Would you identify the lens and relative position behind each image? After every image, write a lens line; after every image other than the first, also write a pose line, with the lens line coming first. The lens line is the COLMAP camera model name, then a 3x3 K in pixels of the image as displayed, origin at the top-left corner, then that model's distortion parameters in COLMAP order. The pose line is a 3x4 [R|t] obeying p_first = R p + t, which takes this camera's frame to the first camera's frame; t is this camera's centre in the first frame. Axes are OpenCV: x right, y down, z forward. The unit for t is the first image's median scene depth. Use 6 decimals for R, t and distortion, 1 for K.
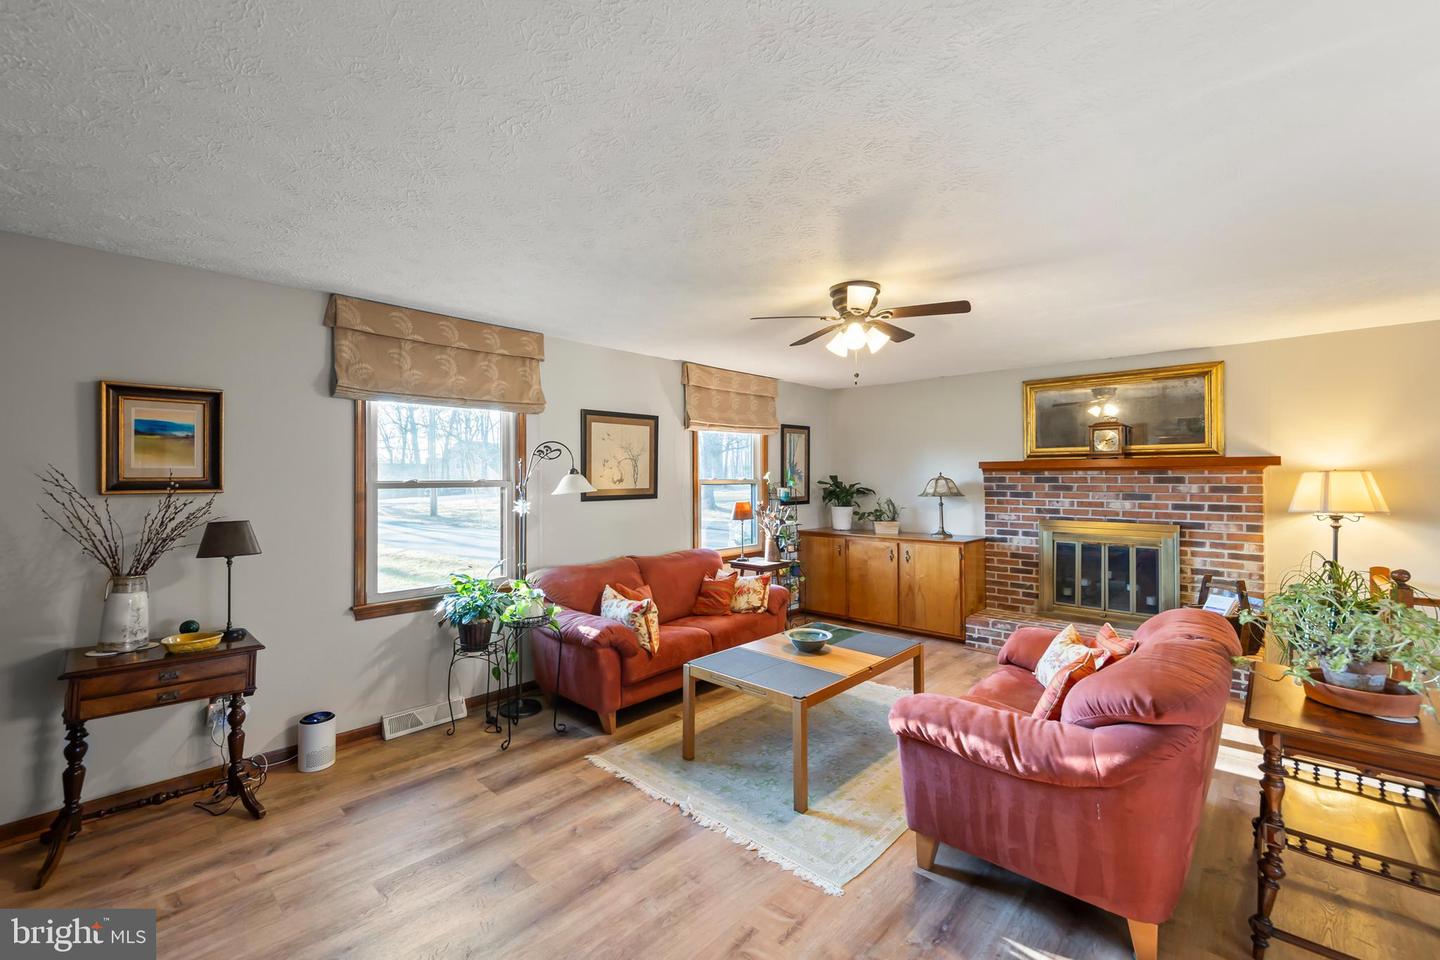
lens RADIAL K [[605.5, 0, 720.4], [0, 605.5, 478.5], [0, 0, 1]] dist [0.013202, -0.000591]
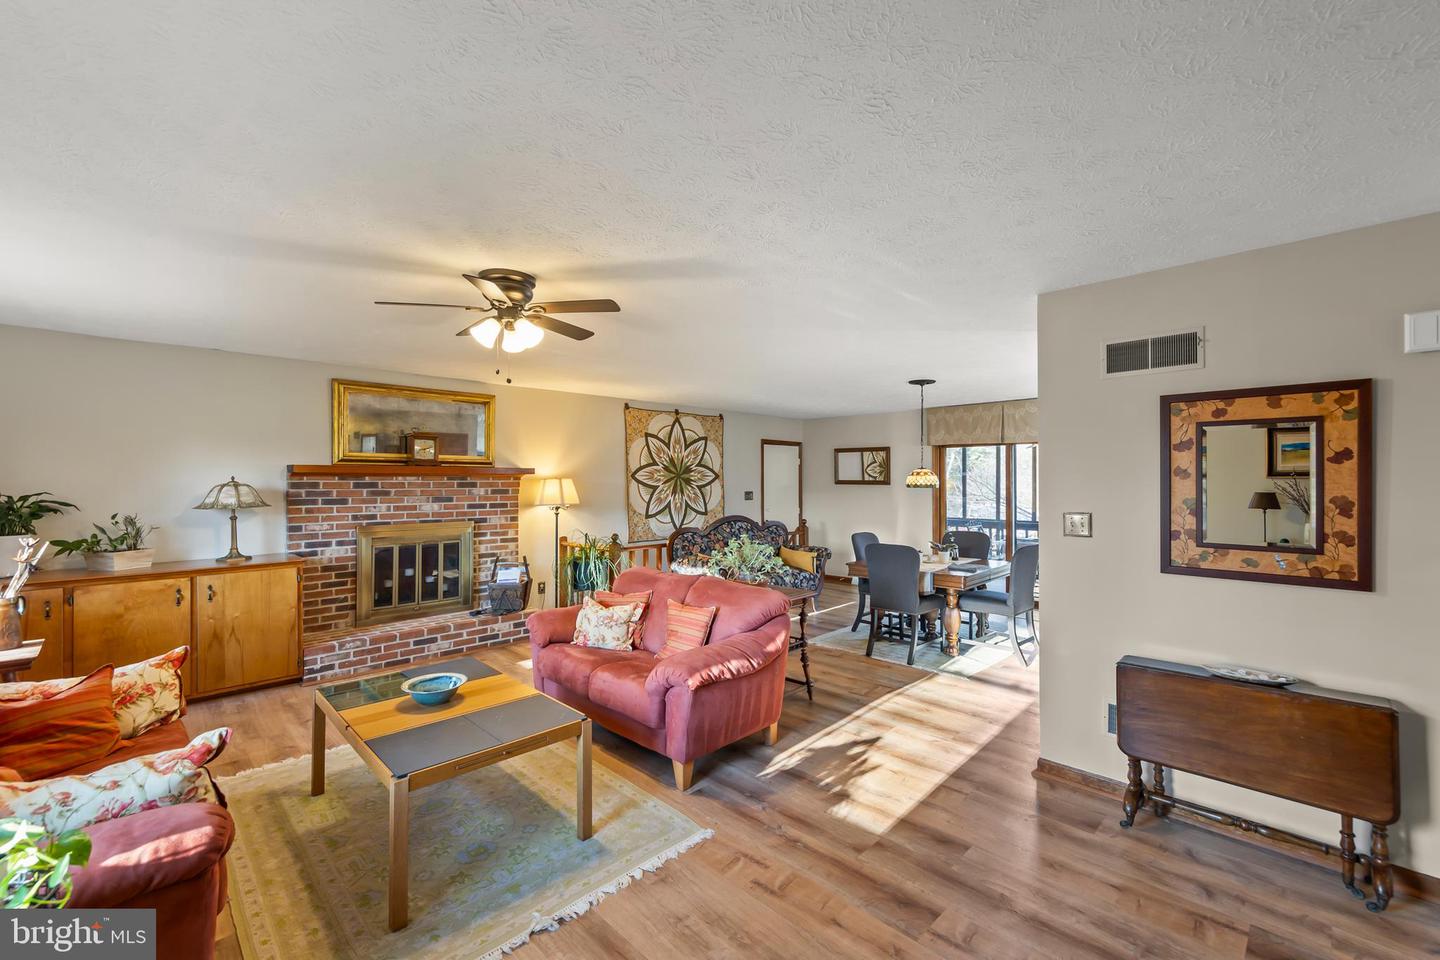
lens RADIAL K [[605.5, 0, 720.4], [0, 605.5, 478.5], [0, 0, 1]] dist [0.013202, -0.000591]
pose [[0.039315, 0.005054, 0.999214, -0.463910], [0.001546, 0.999986, -0.005118, -0.003226], [-0.999226, 0.001746, 0.039307, 0.432352]]
